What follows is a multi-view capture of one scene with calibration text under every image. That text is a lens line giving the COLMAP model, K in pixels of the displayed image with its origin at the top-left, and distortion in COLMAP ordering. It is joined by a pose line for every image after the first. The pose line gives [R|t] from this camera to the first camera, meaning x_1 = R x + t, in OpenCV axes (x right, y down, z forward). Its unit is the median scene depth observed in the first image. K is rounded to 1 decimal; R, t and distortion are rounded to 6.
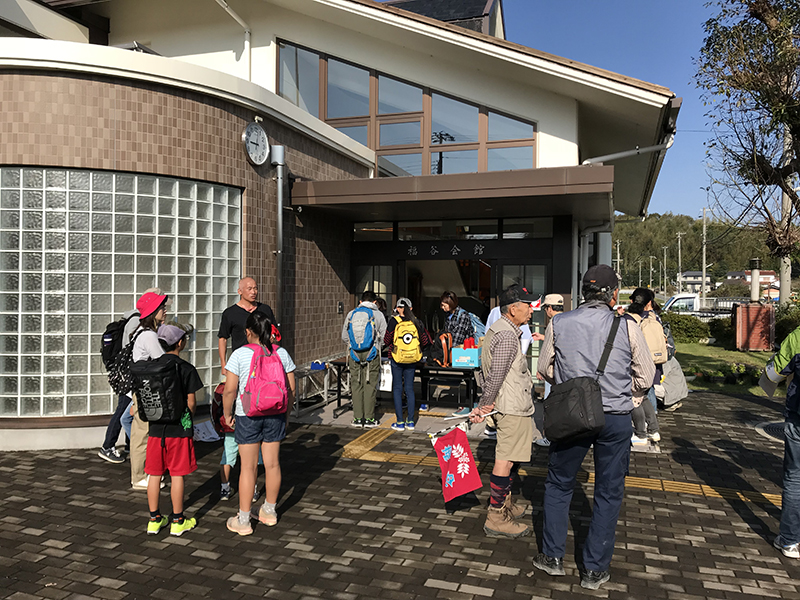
lens RADIAL K [[656.2, 0, 400.0], [0, 656.2, 300.0], [0, 0, 1]] dist [0.012116, -0.000138]
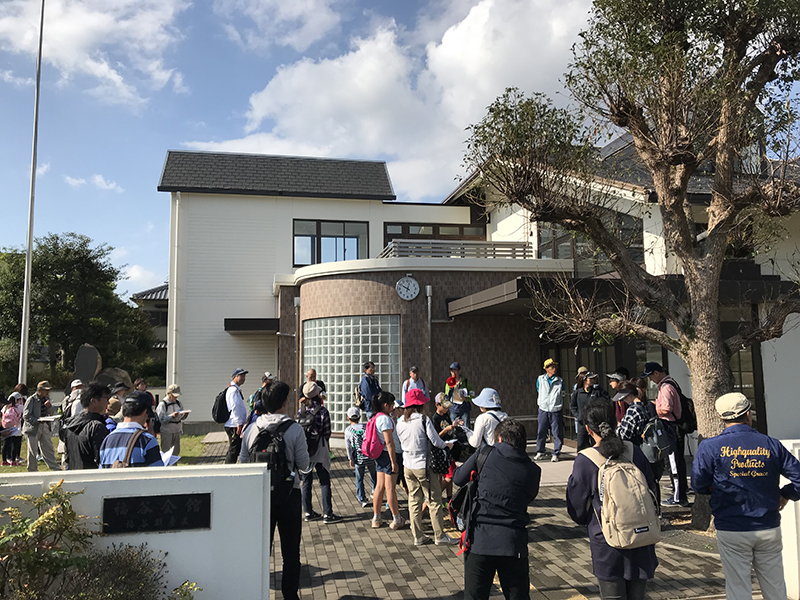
lens RADIAL K [[644.0, 0, 395.3], [0, 644.0, 297.3], [0, 0, 1]] dist [0.048138, -0.055320]
pose [[0.474846, -0.122824, -0.871456, 1.279089], [0.006002, 0.990642, -0.136352, 0.023939], [0.880048, 0.059516, 0.471140, 0.146926]]
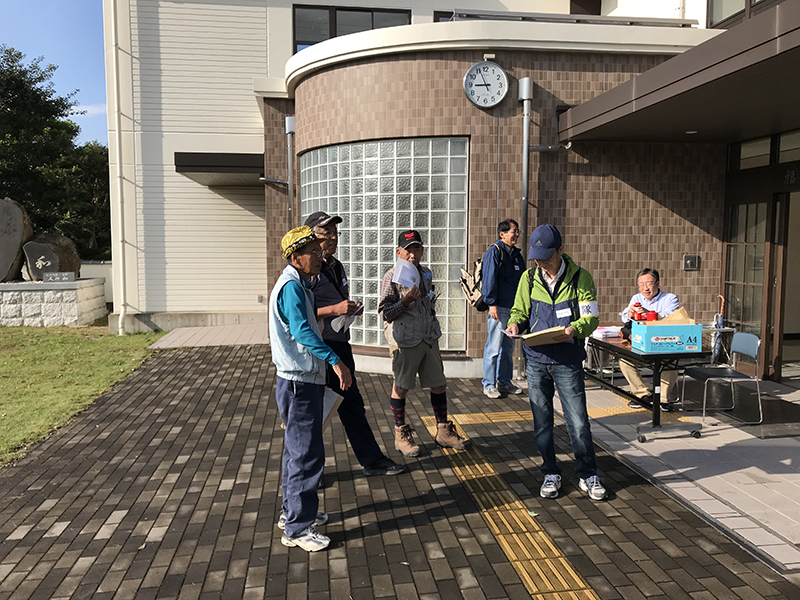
lens RADIAL K [[656.2, 0, 400.0], [0, 656.2, 300.0], [0, 0, 1]] dist [0.012116, -0.000138]
pose [[0.436056, 0.060834, -0.897861, 0.582040], [-0.009263, 0.997963, 0.063117, 0.010174], [0.899872, -0.019206, 0.435731, 0.474391]]
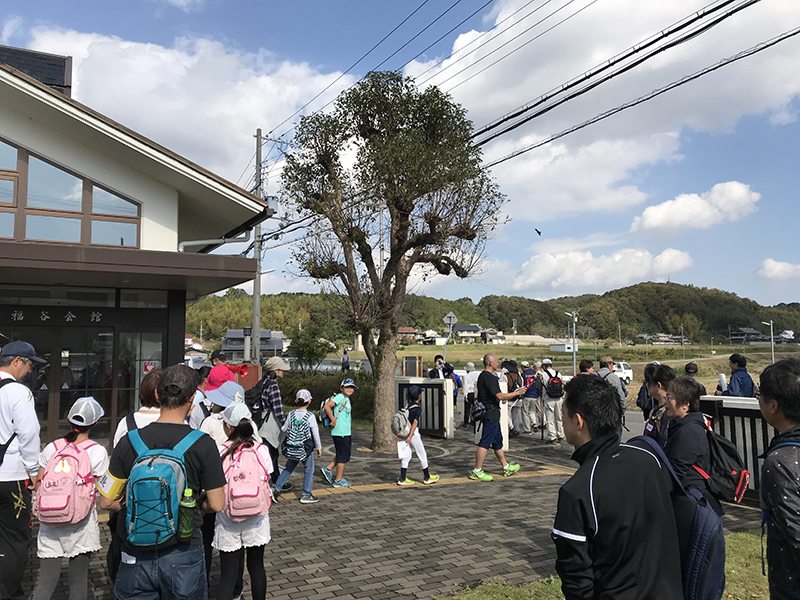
lens RADIAL K [[644.0, 0, 395.3], [0, 644.0, 297.3], [0, 0, 1]] dist [0.048138, -0.055320]
pose [[0.660665, 0.047362, 0.749186, -0.417196], [0.024788, 0.996087, -0.084830, -0.010066], [-0.750272, 0.074614, 0.656905, -0.044783]]
